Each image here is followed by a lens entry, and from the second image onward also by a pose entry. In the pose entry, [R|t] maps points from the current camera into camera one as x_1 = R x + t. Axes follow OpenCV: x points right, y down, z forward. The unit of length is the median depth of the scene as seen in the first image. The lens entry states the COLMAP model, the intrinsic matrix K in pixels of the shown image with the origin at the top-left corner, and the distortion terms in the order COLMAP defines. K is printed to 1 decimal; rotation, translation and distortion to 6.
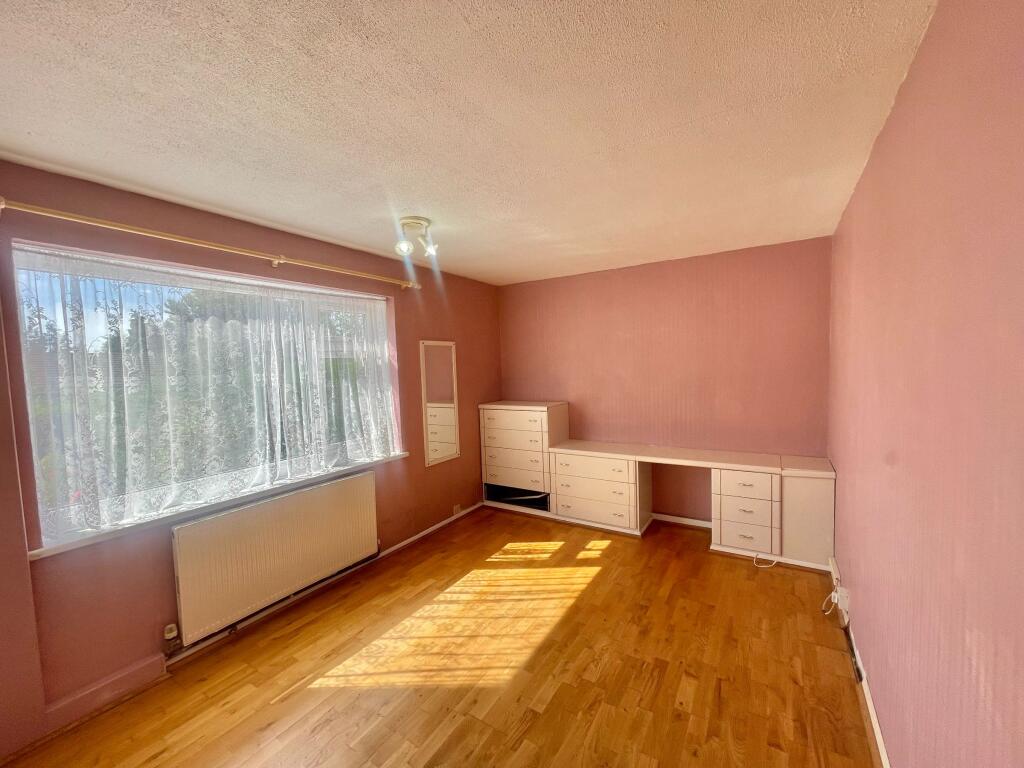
lens RADIAL K [[413.3, 0, 508.4], [0, 413.3, 388.3], [0, 0, 1]] dist [0.002614, 0.000316]
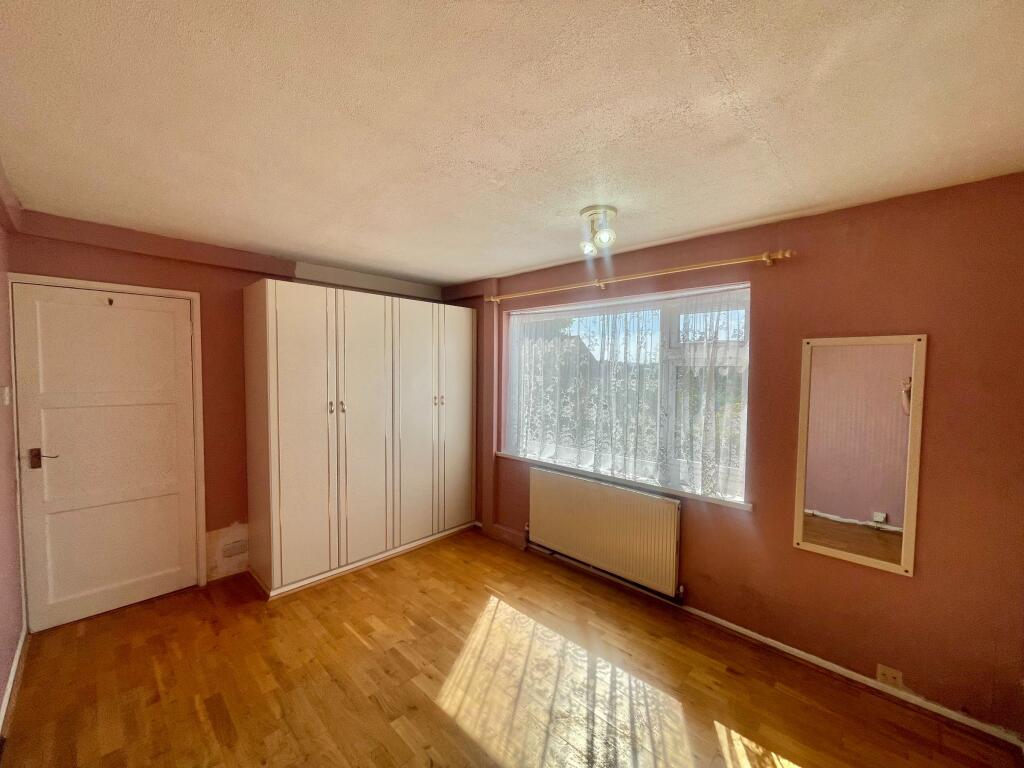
lens RADIAL K [[413.3, 0, 508.4], [0, 413.3, 388.3], [0, 0, 1]] dist [0.002614, 0.000316]
pose [[-0.194781, 0.076884, -0.977829, 0.632263], [-0.061307, 0.994020, 0.090369, -0.097208], [0.978929, 0.077550, -0.188902, 0.934203]]
